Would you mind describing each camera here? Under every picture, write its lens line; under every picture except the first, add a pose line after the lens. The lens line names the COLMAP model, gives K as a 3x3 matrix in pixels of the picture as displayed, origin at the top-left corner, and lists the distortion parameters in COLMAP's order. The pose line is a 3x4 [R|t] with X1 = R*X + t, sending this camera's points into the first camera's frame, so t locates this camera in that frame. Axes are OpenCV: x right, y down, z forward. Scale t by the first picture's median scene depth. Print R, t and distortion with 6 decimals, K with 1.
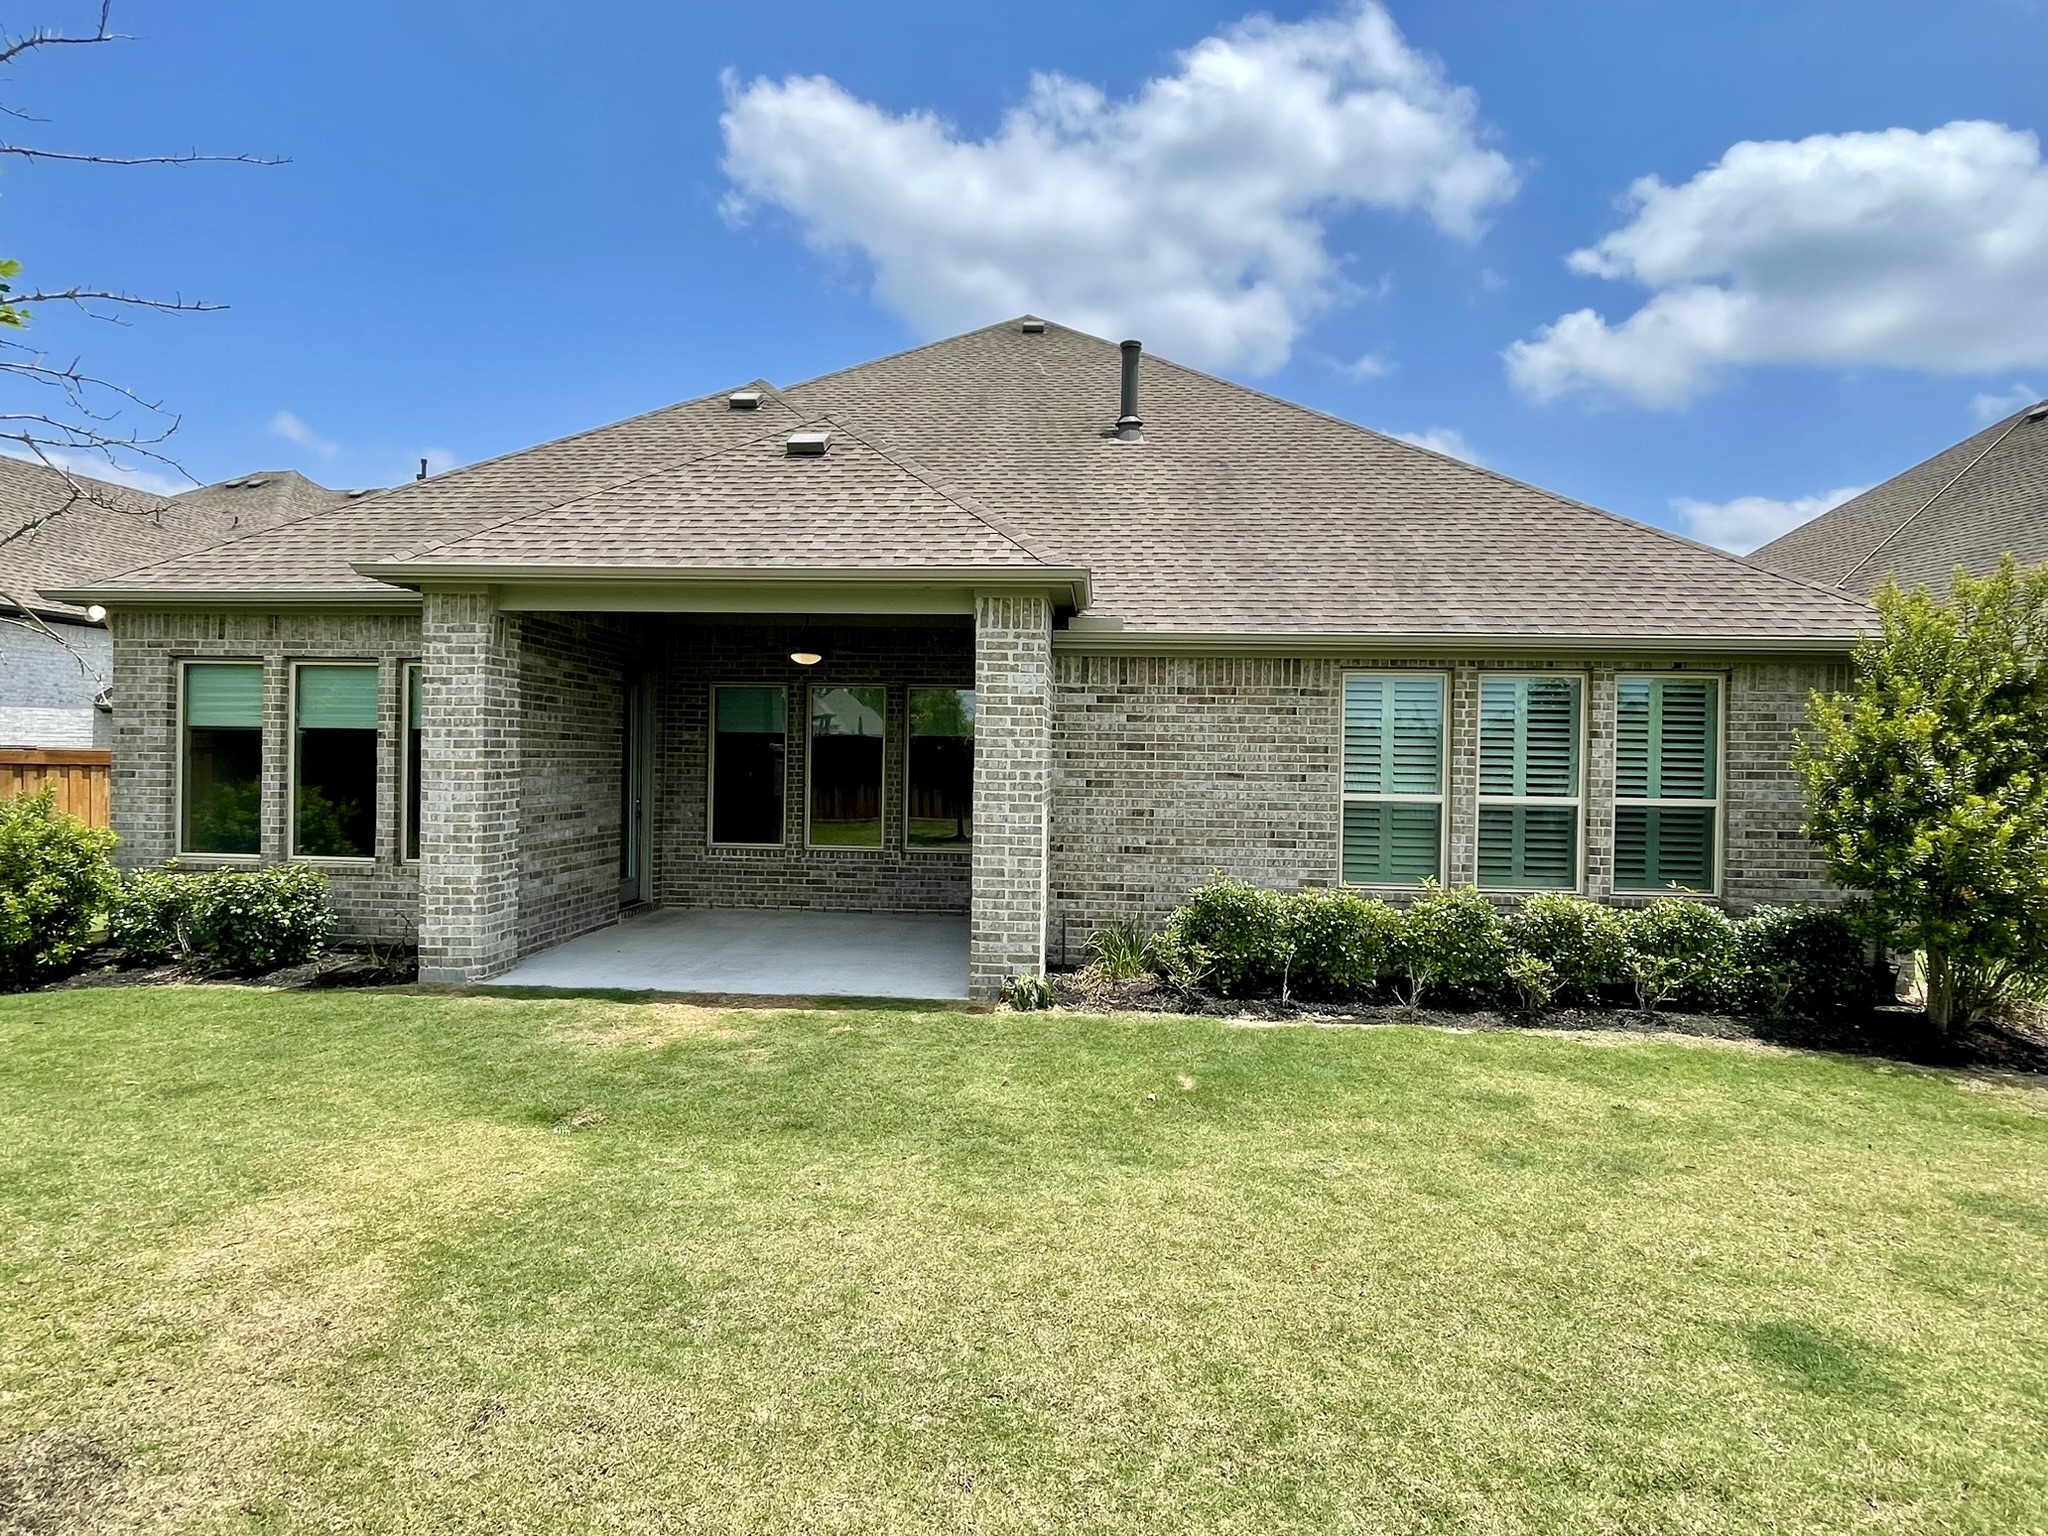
lens RADIAL K [[1058.8, 0, 1029.1], [0, 1058.8, 761.5], [0, 0, 1]] dist [-0.007455, -0.001550]
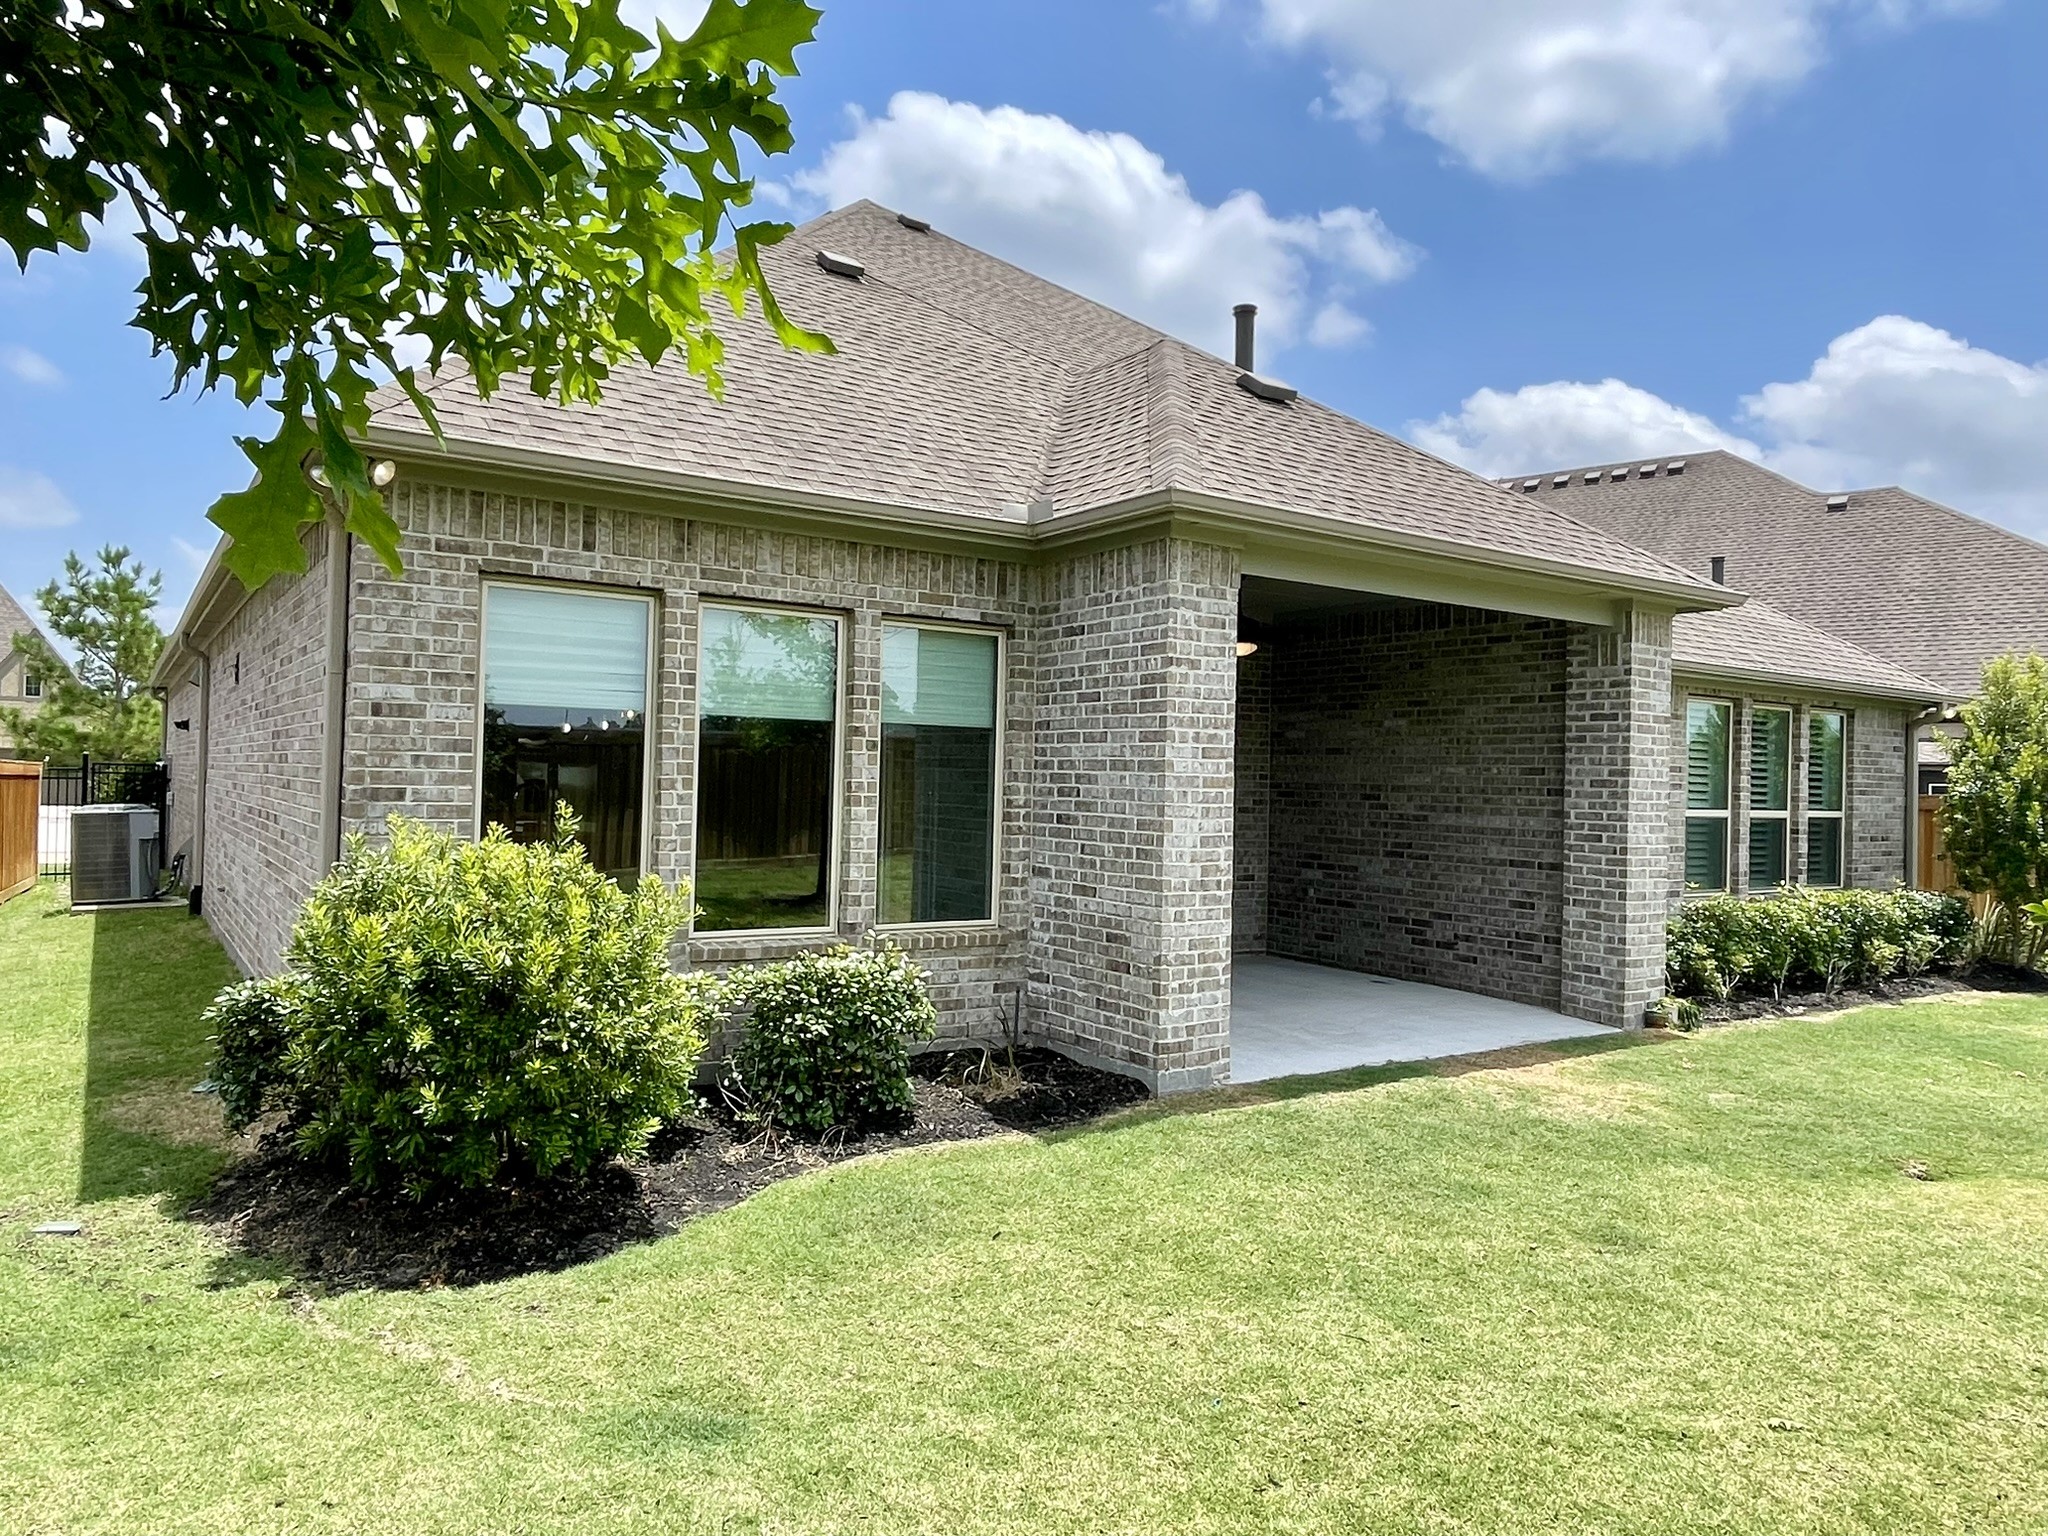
lens RADIAL K [[1340.0, 0, 1022.5], [0, 1340.0, 756.8], [0, 0, 1]] dist [0.007157, -0.001229]
pose [[0.795911, 0.014427, 0.605241, -1.026988], [-0.011350, 0.999896, -0.008909, -0.003847], [-0.605307, 0.000221, 0.795992, 0.302192]]
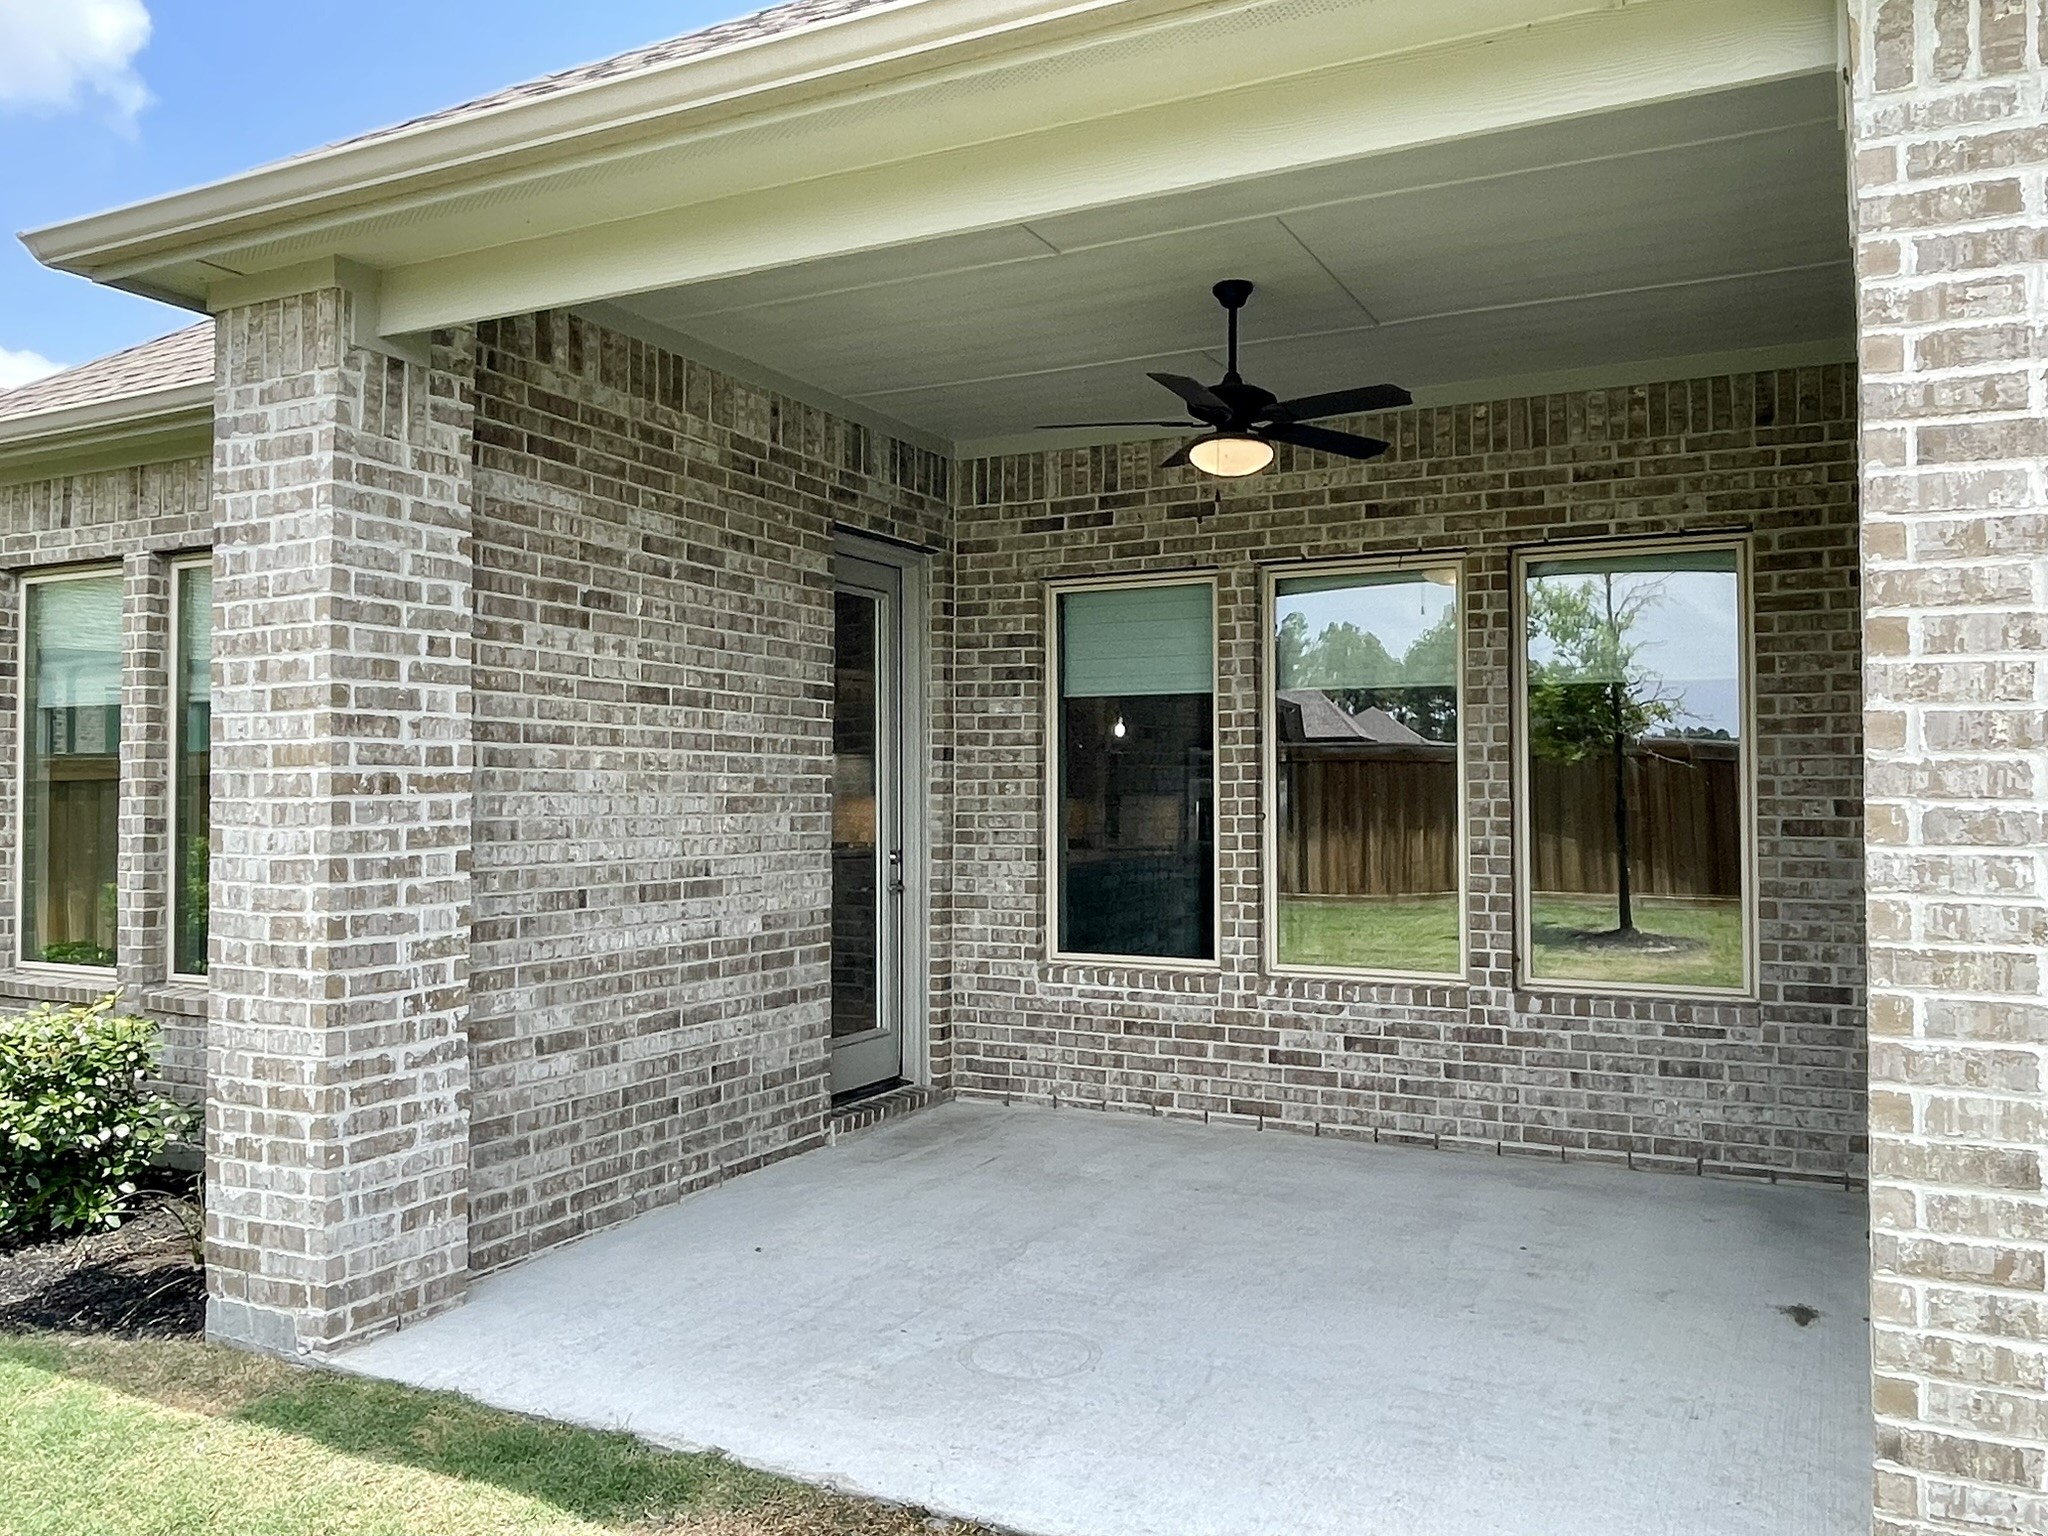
lens RADIAL K [[1573.9, 0, 1020.6], [0, 1573.9, 755.5], [0, 0, 1]] dist [0.010071, -0.007919]
pose [[0.916945, -0.028043, -0.398027, -0.070288], [0.016080, 0.999314, -0.033362, 0.022206], [0.398690, 0.024191, 0.916767, 0.513602]]
